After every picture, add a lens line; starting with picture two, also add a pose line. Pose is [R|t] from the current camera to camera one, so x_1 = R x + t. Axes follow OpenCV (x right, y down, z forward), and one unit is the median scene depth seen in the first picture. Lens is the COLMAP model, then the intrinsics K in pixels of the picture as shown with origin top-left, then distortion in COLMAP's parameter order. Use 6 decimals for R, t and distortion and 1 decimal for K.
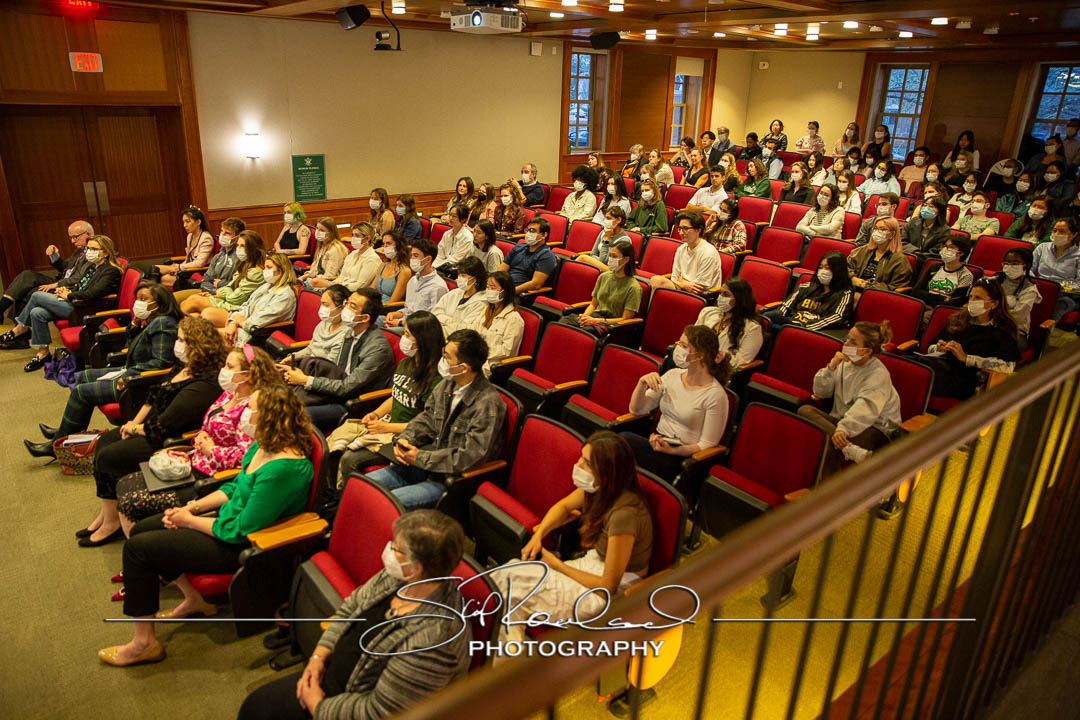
lens RADIAL K [[733.6, 0, 540.0], [0, 733.6, 360.0], [0, 0, 1]] dist [-0.110977, 0.080933]
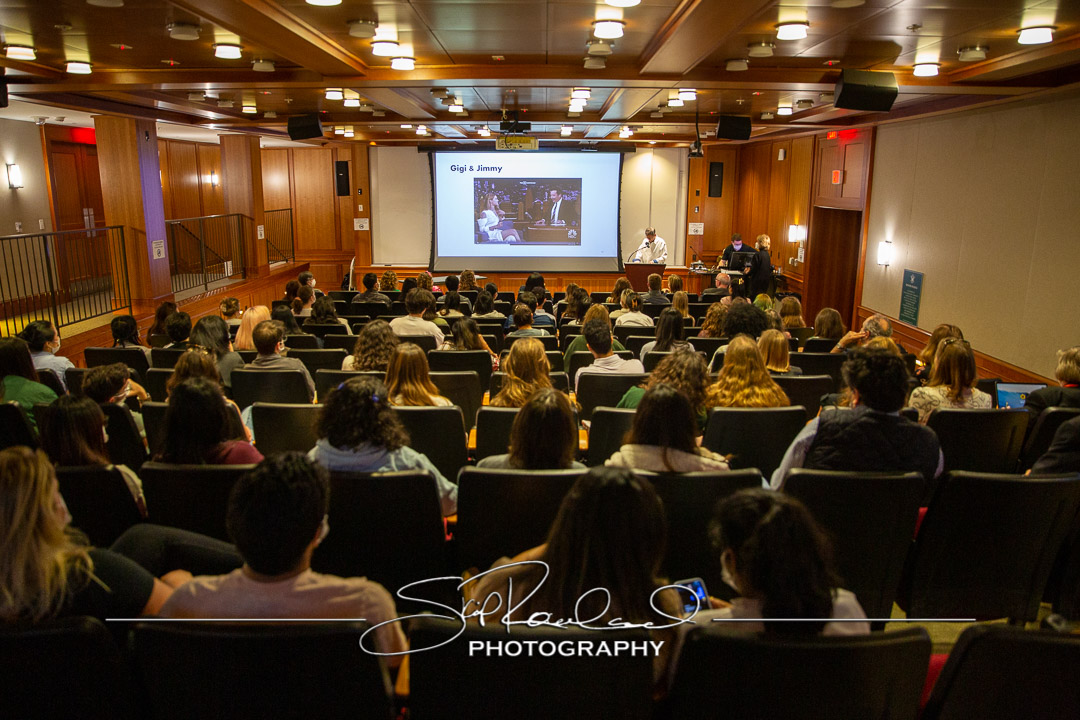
lens RADIAL K [[747.3, 0, 540.0], [0, 747.3, 360.0], [0, 0, 1]] dist [-0.116535, 0.000502]
pose [[-0.625667, 0.143531, -0.766772, 1.293007], [-0.295058, 0.866363, 0.402934, -0.812783], [0.722137, 0.478344, -0.499705, 2.293757]]
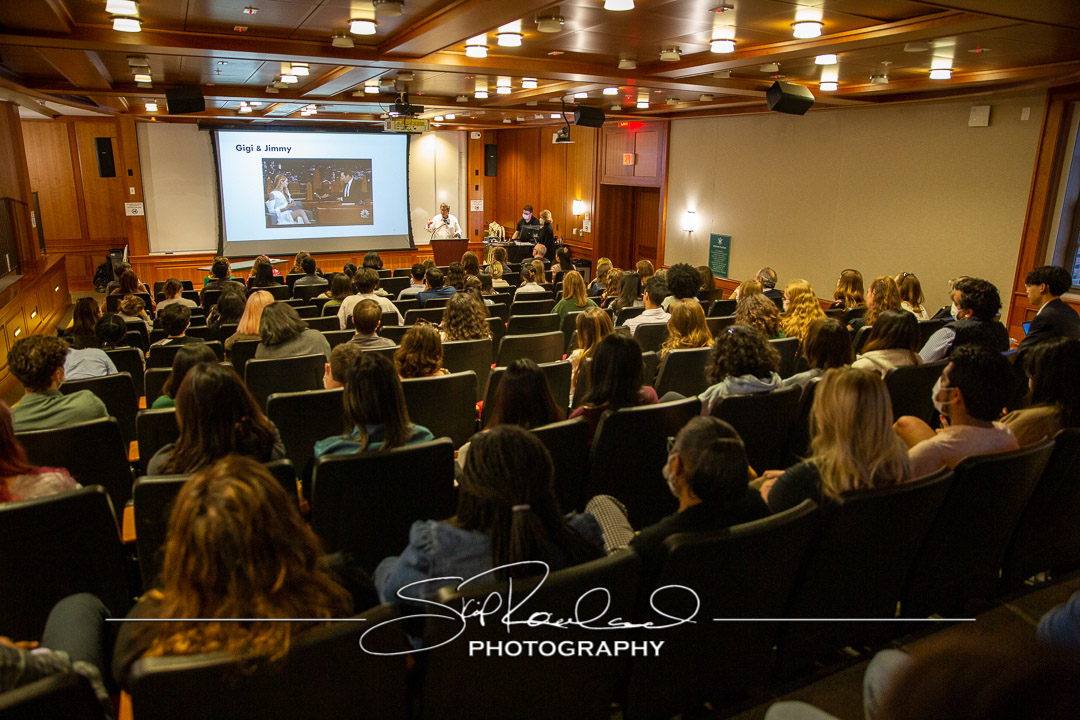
lens RADIAL K [[733.6, 0, 540.0], [0, 733.6, 360.0], [0, 0, 1]] dist [-0.110977, 0.080933]
pose [[-0.213286, 0.214213, -0.953217, 1.649586], [-0.360803, 0.889427, 0.280608, -0.644334], [0.907926, 0.403774, -0.112413, 1.875387]]
